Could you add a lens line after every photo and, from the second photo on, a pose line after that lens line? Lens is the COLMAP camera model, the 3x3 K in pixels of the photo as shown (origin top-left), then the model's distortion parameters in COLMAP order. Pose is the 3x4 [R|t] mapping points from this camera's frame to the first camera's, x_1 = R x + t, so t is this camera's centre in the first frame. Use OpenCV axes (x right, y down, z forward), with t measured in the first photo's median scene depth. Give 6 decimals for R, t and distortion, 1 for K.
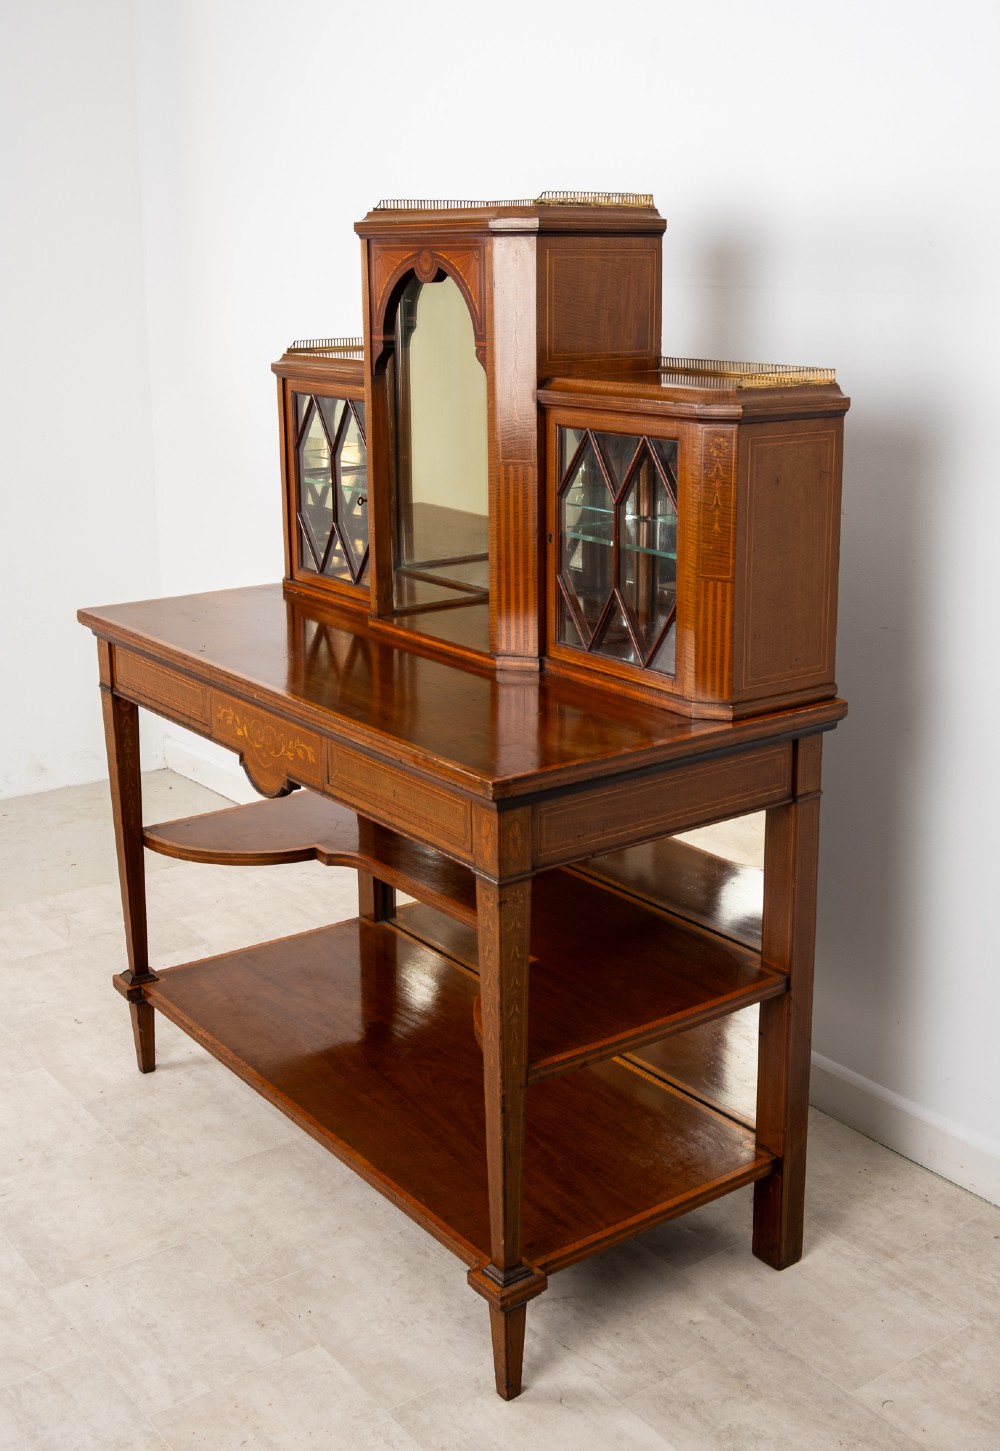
lens RADIAL K [[1664.5, 0, 522.1], [0, 1664.5, 671.7], [0, 0, 1]] dist [0.010660, 0.000000]
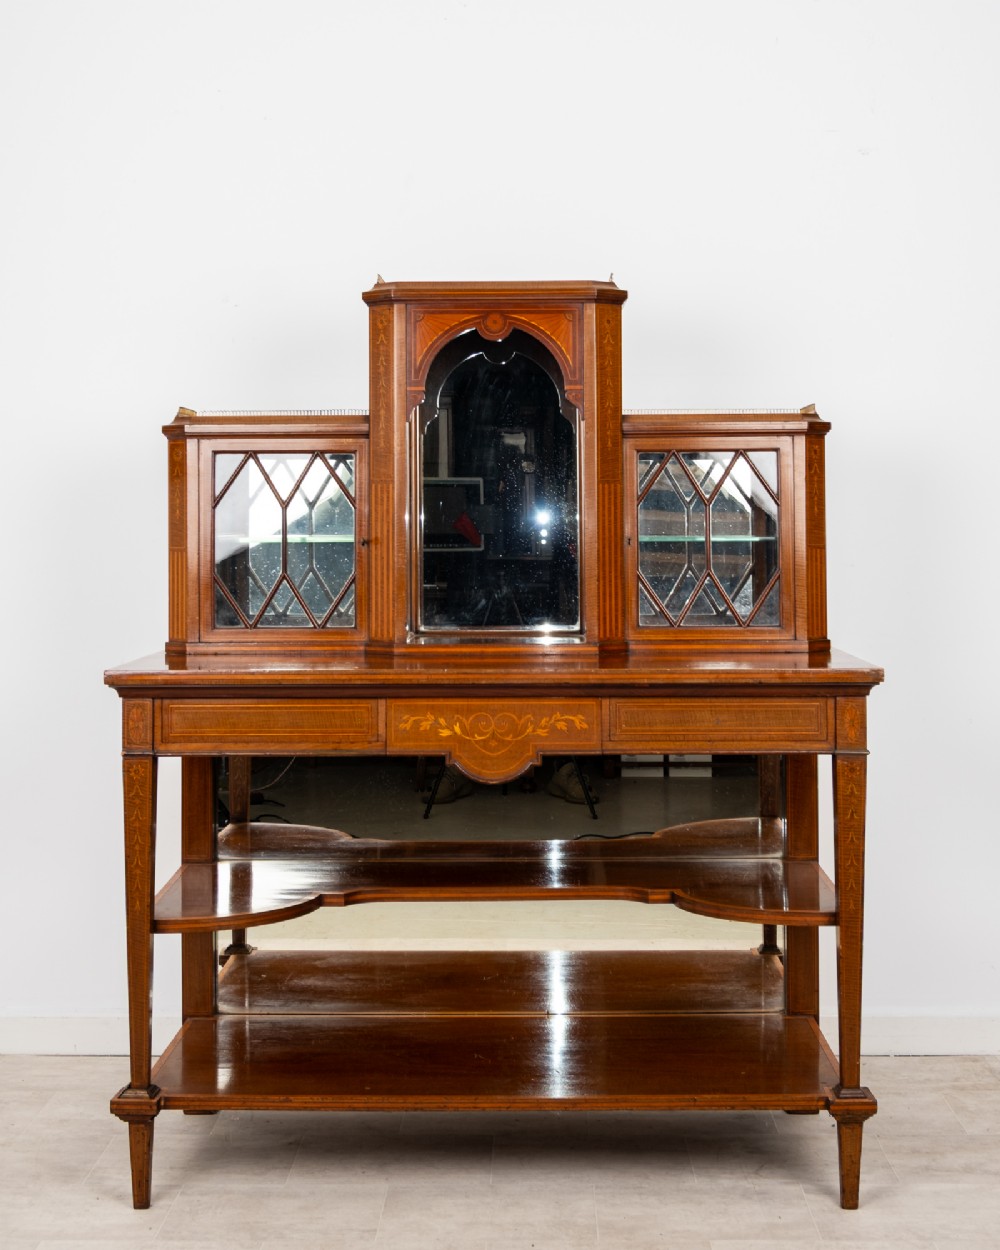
lens RADIAL K [[1883.1, 0, 506.8], [0, 1883.1, 488.4], [0, 0, 1]] dist [-0.039472, 0.000000]
pose [[0.610090, 0.015863, 0.792173, -1.094192], [0.192517, 0.966870, -0.167628, 0.094130], [-0.768588, 0.254775, 0.586824, 0.226751]]
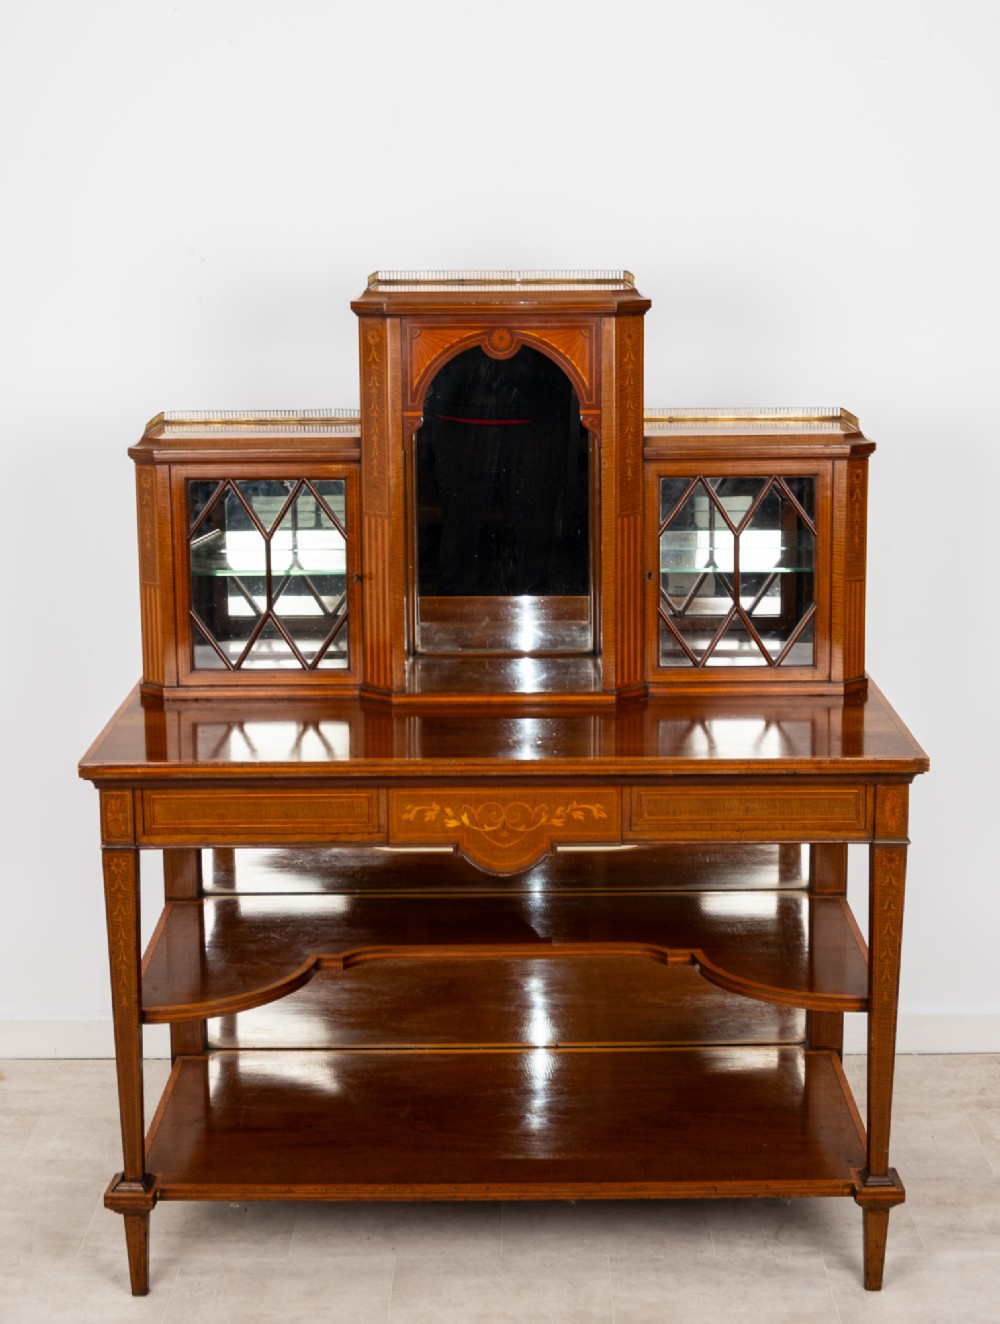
lens RADIAL K [[2051.9, 0, 521.2], [0, 2051.9, 534.1], [0, 0, 1]] dist [-0.059496, 0.000000]
pose [[0.595425, -0.132227, 0.792455, -1.072299], [0.196549, 0.980365, 0.015901, -0.140131], [-0.778998, 0.146288, 0.609723, 0.210606]]
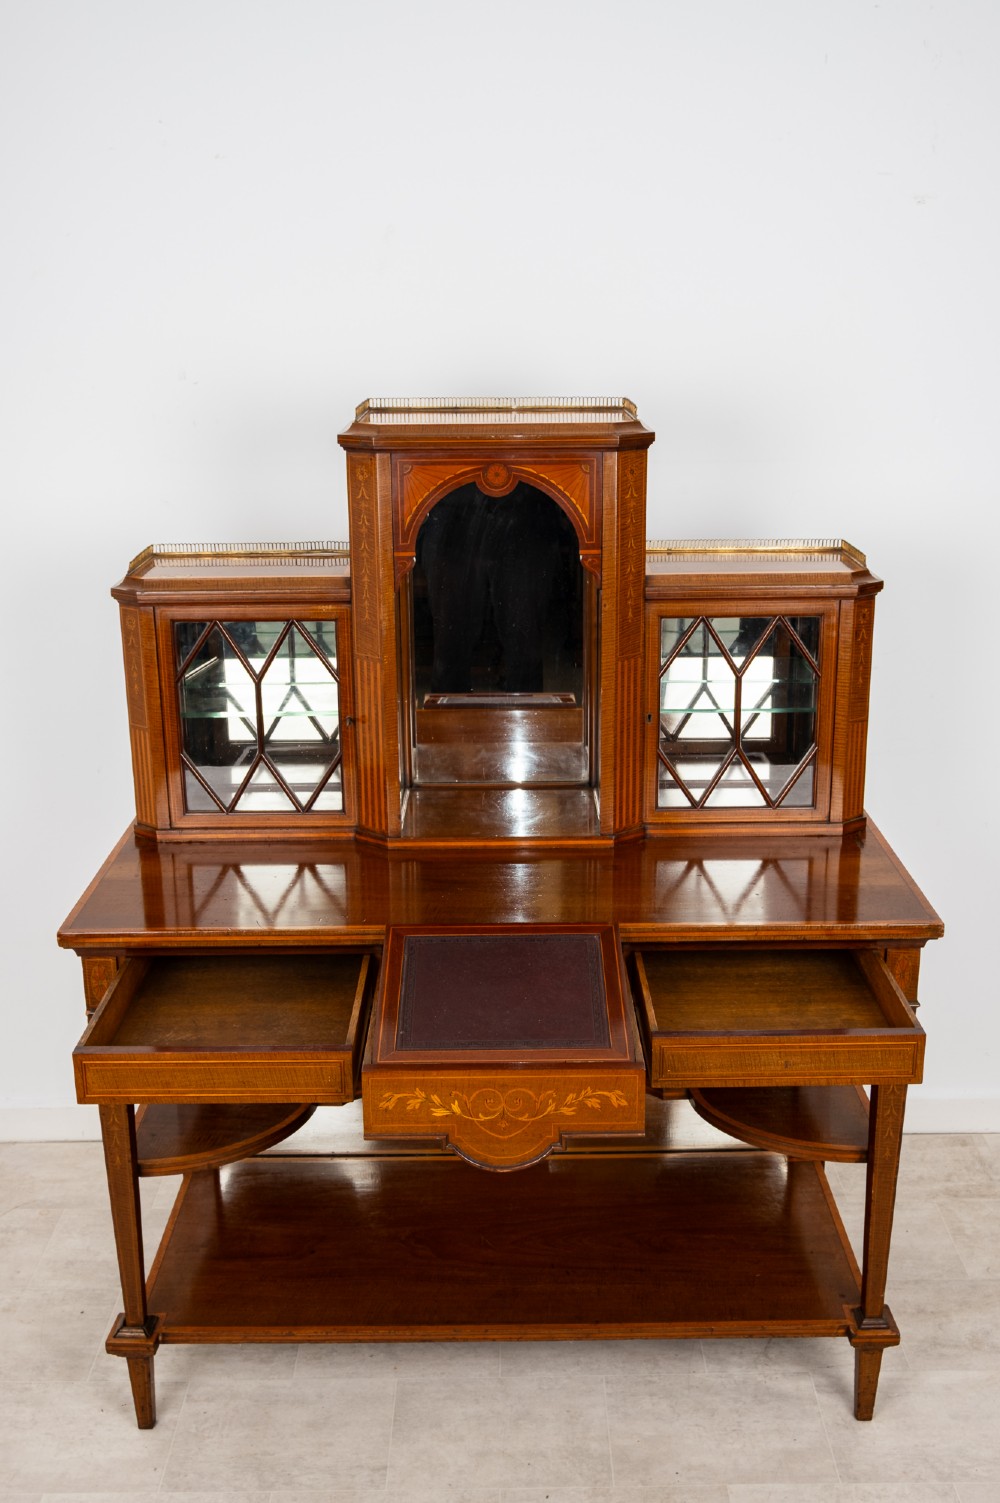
lens RADIAL K [[1567.4, 0, 518.0], [0, 1567.4, 766.4], [0, 0, 1]] dist [-0.032508, 0.000000]
pose [[0.589873, -0.237327, 0.771833, -0.800265], [0.198125, 0.969154, 0.146584, -0.207689], [-0.782813, 0.066453, 0.618698, 0.409698]]
